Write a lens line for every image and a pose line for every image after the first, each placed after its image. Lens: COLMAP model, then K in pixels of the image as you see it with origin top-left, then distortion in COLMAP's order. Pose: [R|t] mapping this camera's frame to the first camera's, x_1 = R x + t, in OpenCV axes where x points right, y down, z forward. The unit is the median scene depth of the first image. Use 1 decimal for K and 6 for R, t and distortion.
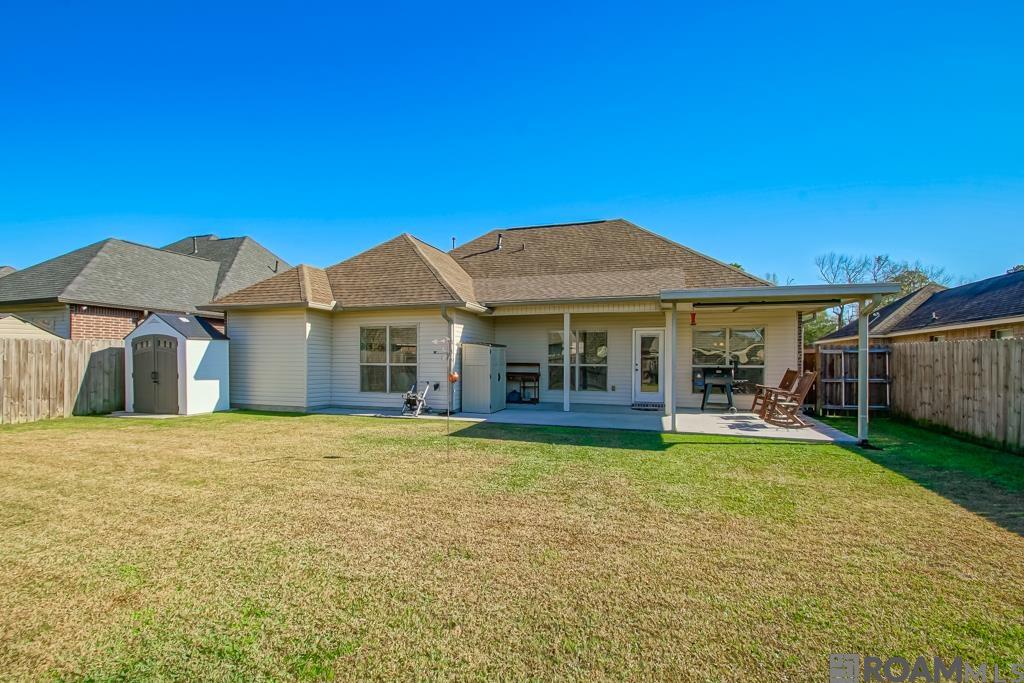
lens RADIAL K [[470.1, 0, 511.9], [0, 470.1, 351.5], [0, 0, 1]] dist [-0.000438, -0.005633]
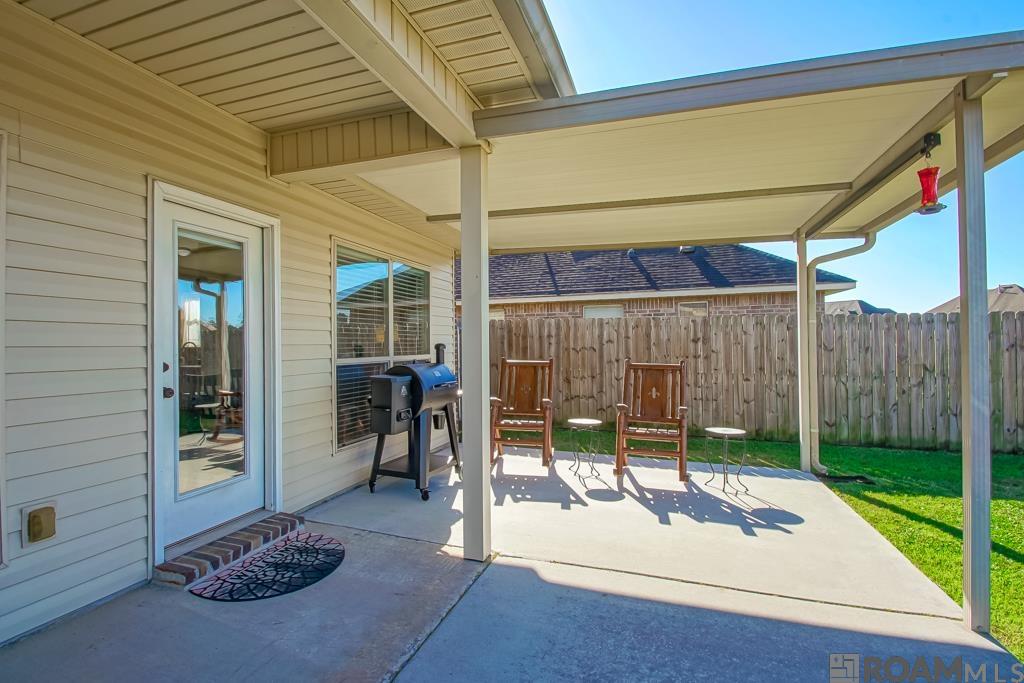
lens RADIAL K [[470.1, 0, 501.7], [0, 470.1, 342.7], [0, 0, 1]] dist [-0.000438, -0.005633]
pose [[0.021683, 0.001616, 0.999764, 0.075585], [-0.008148, 0.999966, -0.001440, 0.019052], [-0.999732, -0.008115, 0.021695, 0.968218]]
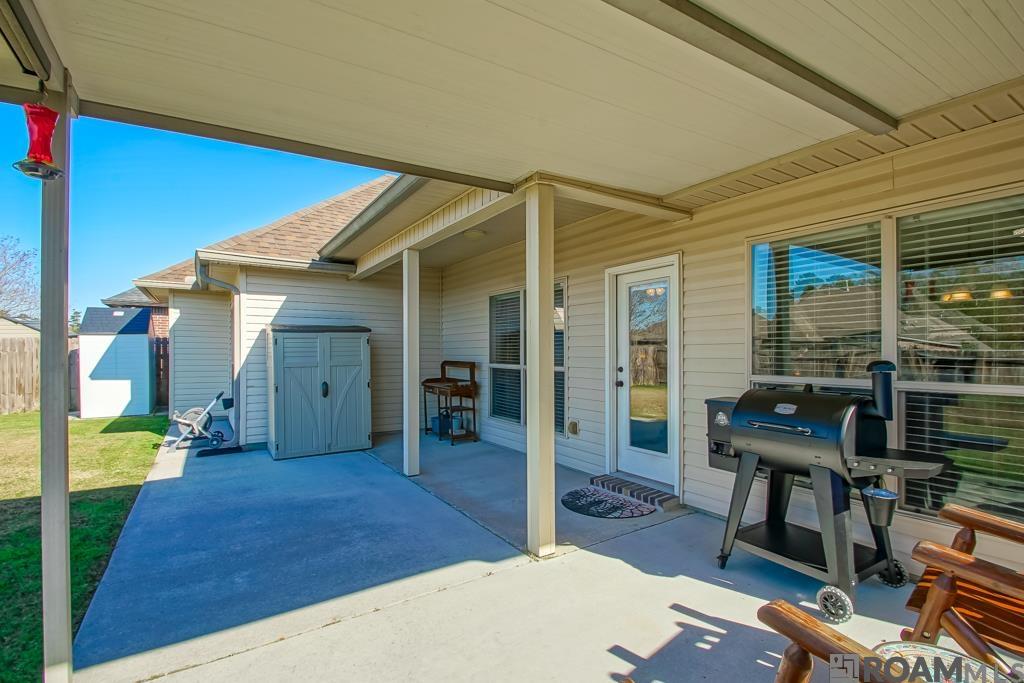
lens RADIAL K [[470.1, 0, 506.4], [0, 470.1, 350.0], [0, 0, 1]] dist [-0.000438, -0.005633]
pose [[0.775311, -0.008434, -0.631523, 0.482758], [0.017685, 0.999809, 0.008360, 0.009944], [0.631332, -0.017650, 0.775312, 0.760333]]
